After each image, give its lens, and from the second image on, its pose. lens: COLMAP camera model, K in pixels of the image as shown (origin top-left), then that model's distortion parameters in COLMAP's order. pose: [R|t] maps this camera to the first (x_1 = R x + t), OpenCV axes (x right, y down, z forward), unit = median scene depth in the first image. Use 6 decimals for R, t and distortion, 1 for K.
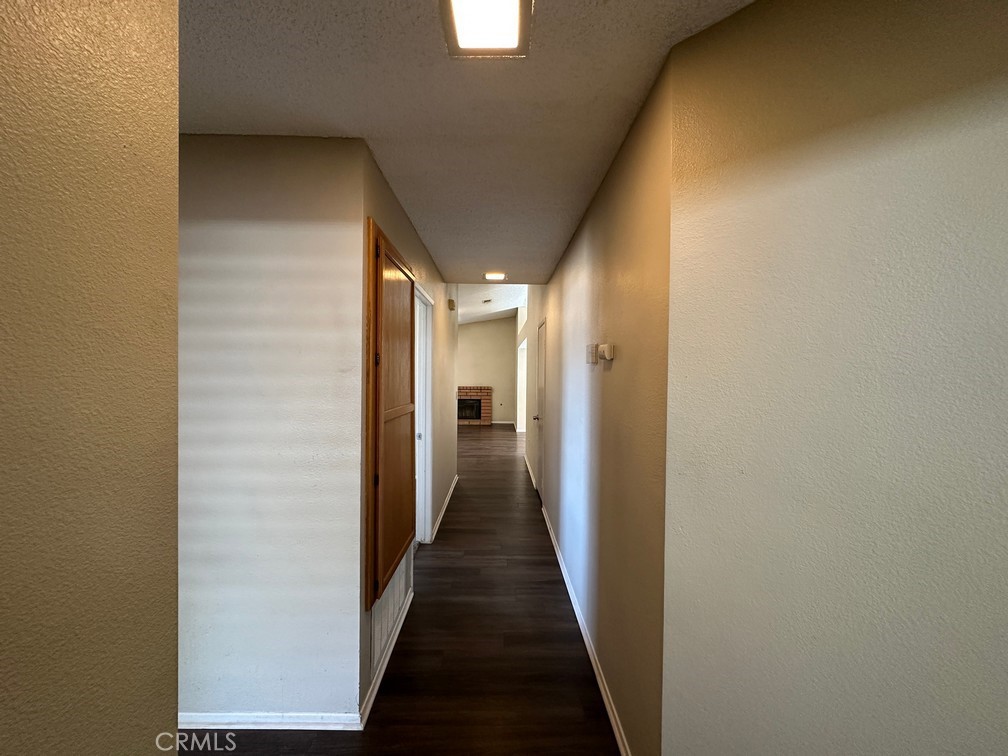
lens RADIAL K [[401.5, 0, 503.1], [0, 401.5, 379.2], [0, 0, 1]] dist [-0.001103, -0.000010]
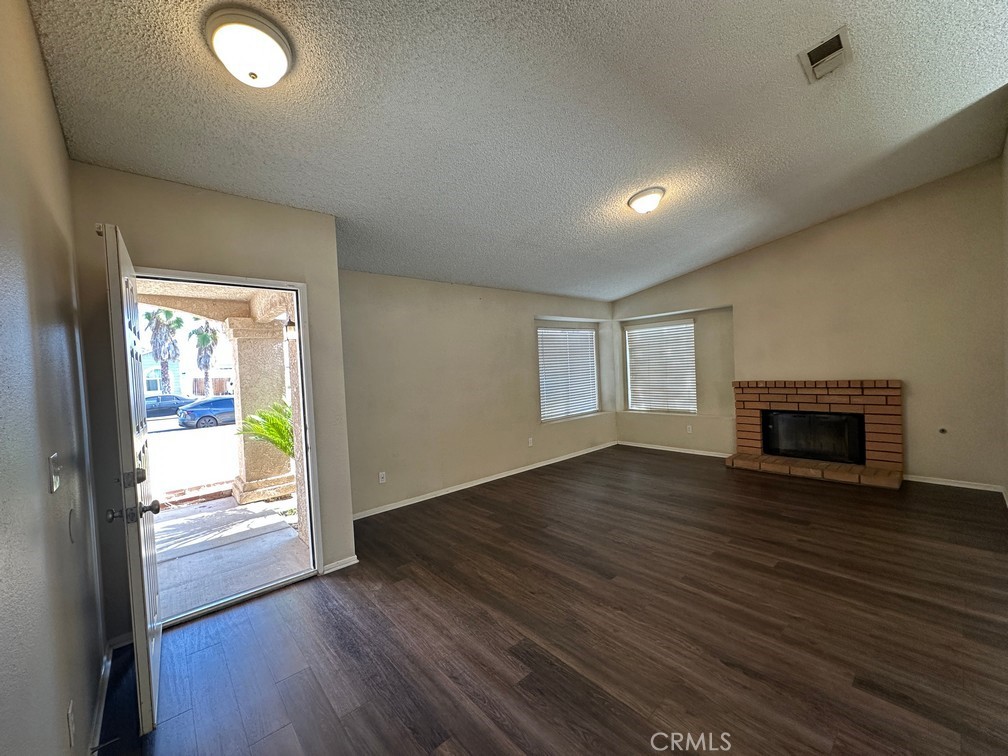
lens RADIAL K [[401.5, 0, 503.1], [0, 401.5, 379.2], [0, 0, 1]] dist [-0.001103, -0.000010]
pose [[0.651517, -0.018690, -0.758404, 0.023512], [0.047753, 0.998724, 0.016411, -0.011167], [0.757130, -0.046908, 0.651578, 1.054046]]
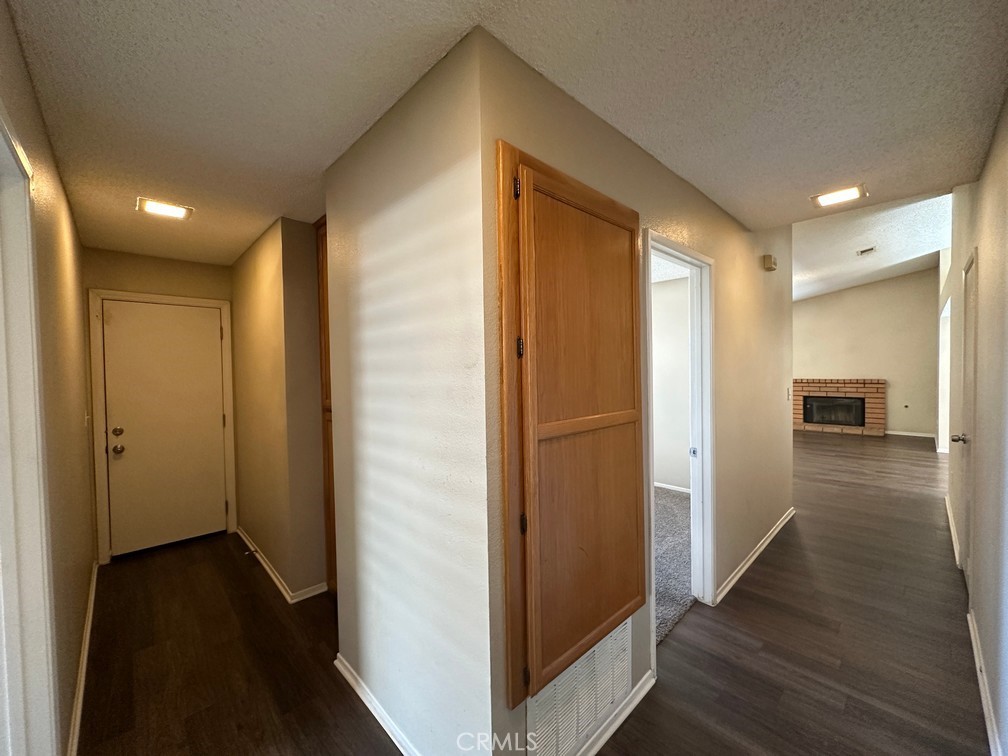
lens RADIAL K [[401.5, 0, 503.1], [0, 401.5, 379.2], [0, 0, 1]] dist [-0.001103, -0.000010]
pose [[0.683119, -0.004285, -0.730294, 0.051181], [0.018090, 0.999775, 0.011055, -0.001481], [0.730083, -0.020762, 0.683043, 0.161184]]
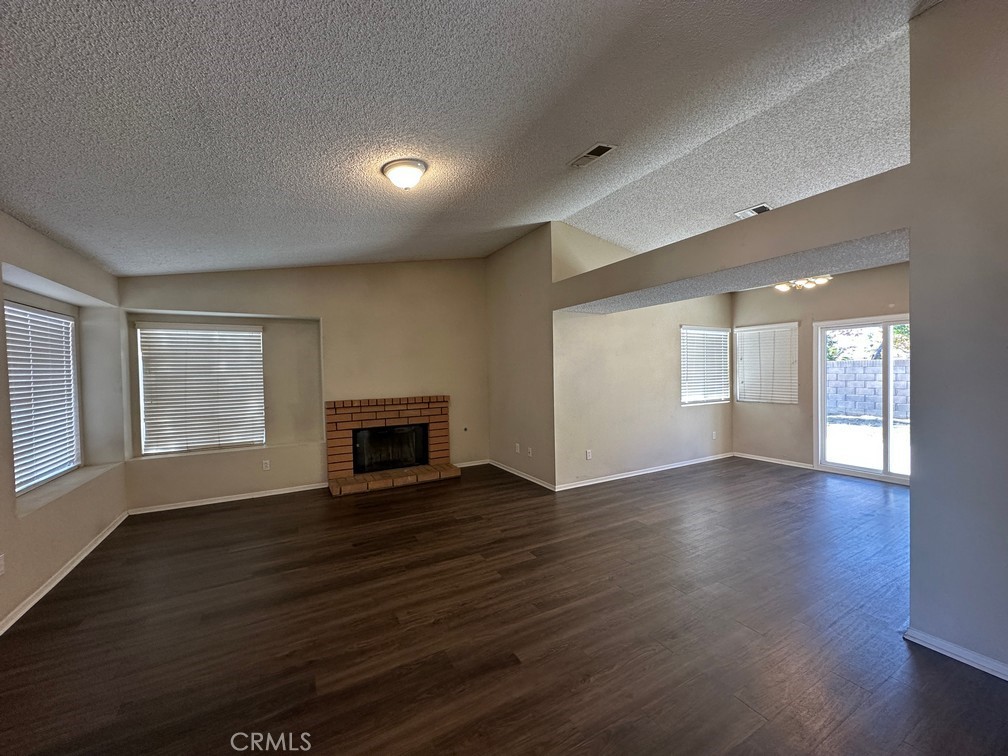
lens RADIAL K [[401.5, 0, 503.1], [0, 401.5, 379.2], [0, 0, 1]] dist [-0.001103, -0.000010]
pose [[0.880292, -0.035945, 0.473069, -0.427226], [0.031371, 0.999354, 0.017558, -0.016302], [-0.473394, -0.000615, 0.880850, 1.144314]]
